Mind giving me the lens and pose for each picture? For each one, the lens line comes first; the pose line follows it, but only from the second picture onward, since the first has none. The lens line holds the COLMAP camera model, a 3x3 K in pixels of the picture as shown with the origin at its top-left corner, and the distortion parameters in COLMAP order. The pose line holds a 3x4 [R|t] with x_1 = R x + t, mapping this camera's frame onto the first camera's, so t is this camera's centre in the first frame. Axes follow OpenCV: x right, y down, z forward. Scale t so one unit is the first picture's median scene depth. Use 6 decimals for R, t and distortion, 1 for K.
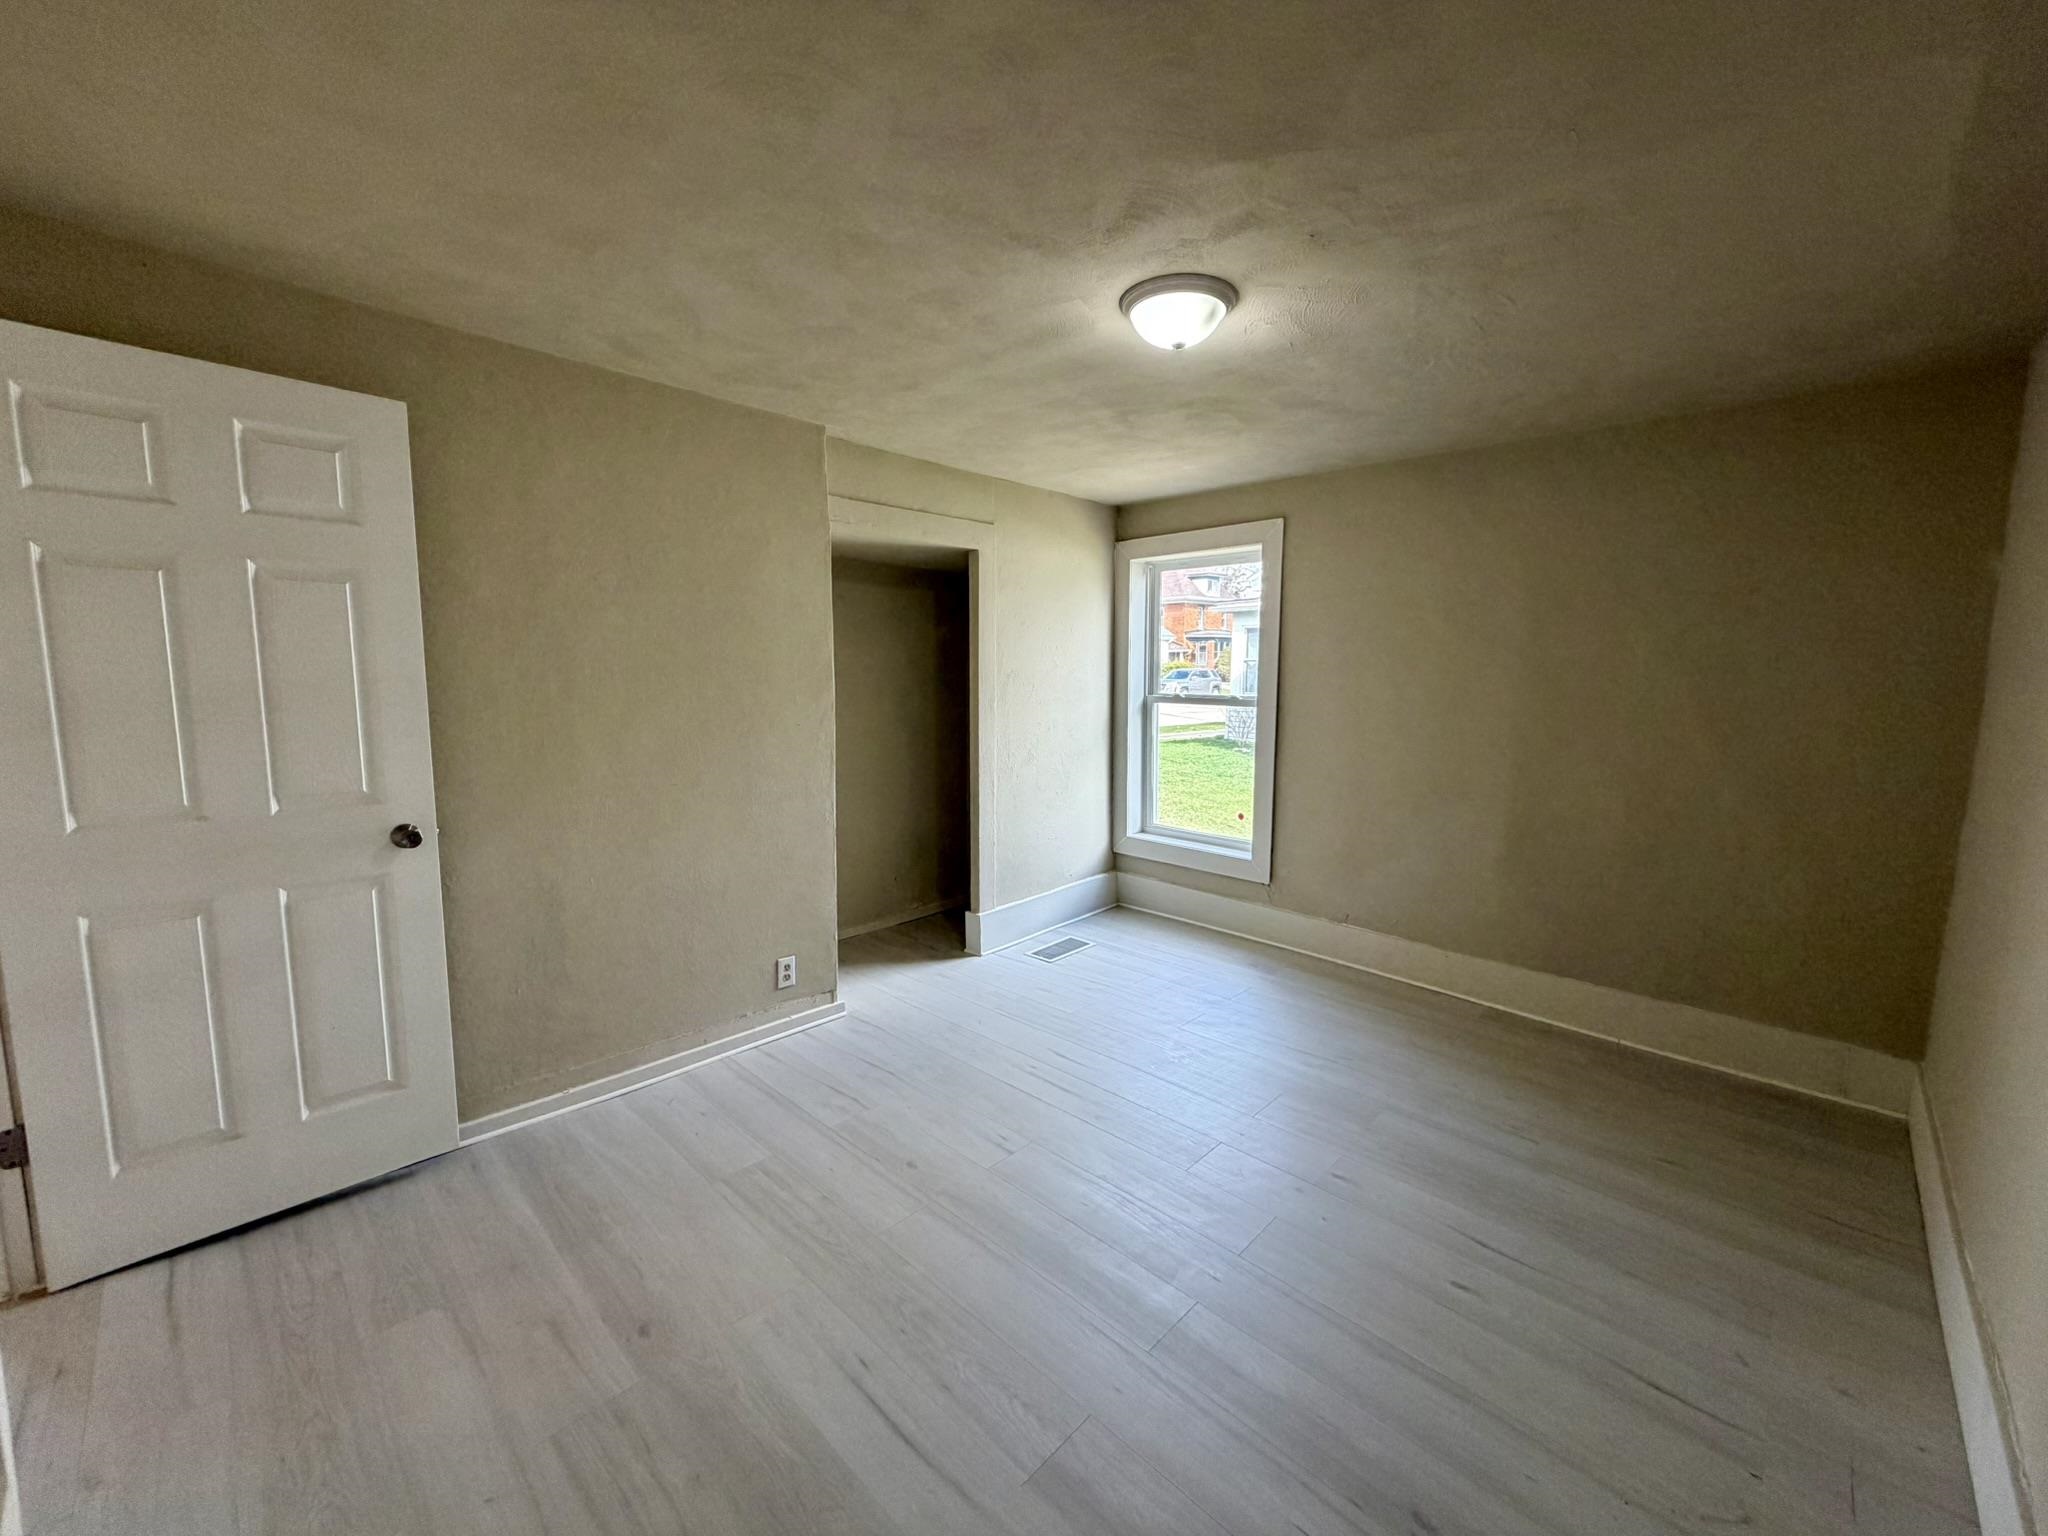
lens RADIAL K [[814.8, 0, 1020.0], [0, 814.8, 771.4], [0, 0, 1]] dist [0.000578, 0.000122]
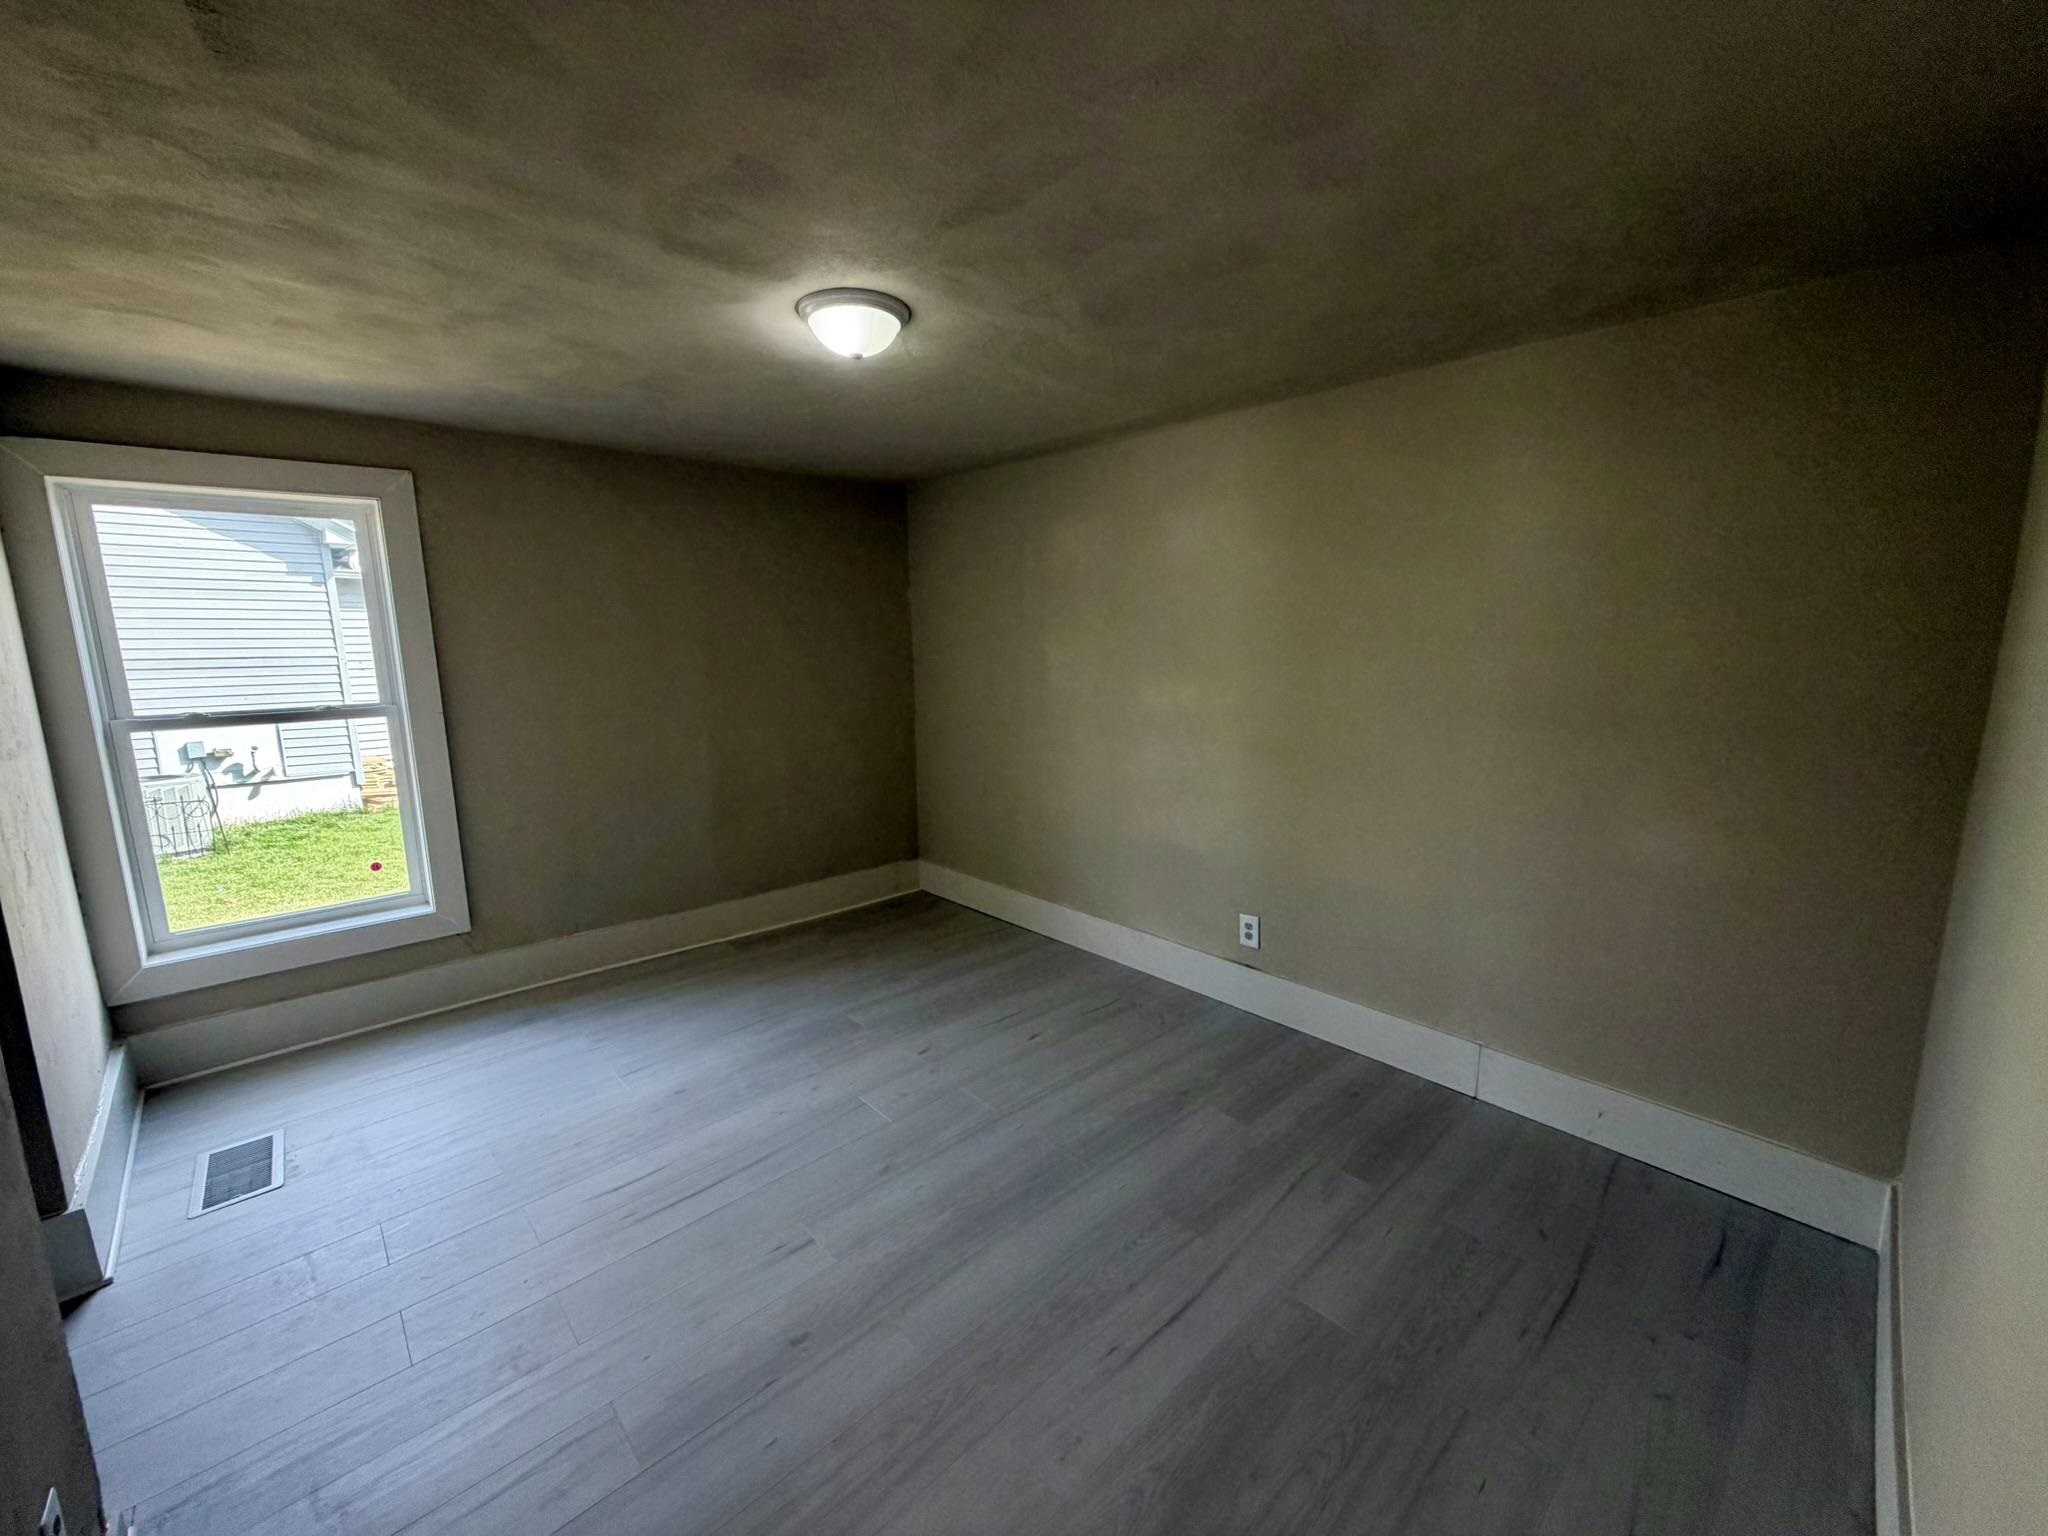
lens RADIAL K [[814.8, 0, 1020.0], [0, 814.8, 771.4], [0, 0, 1]] dist [0.000578, 0.000122]
pose [[0.046043, -0.171706, 0.984072, -0.605312], [0.142956, 0.976109, 0.163628, -0.097246], [-0.988658, 0.133145, 0.069490, 0.527271]]
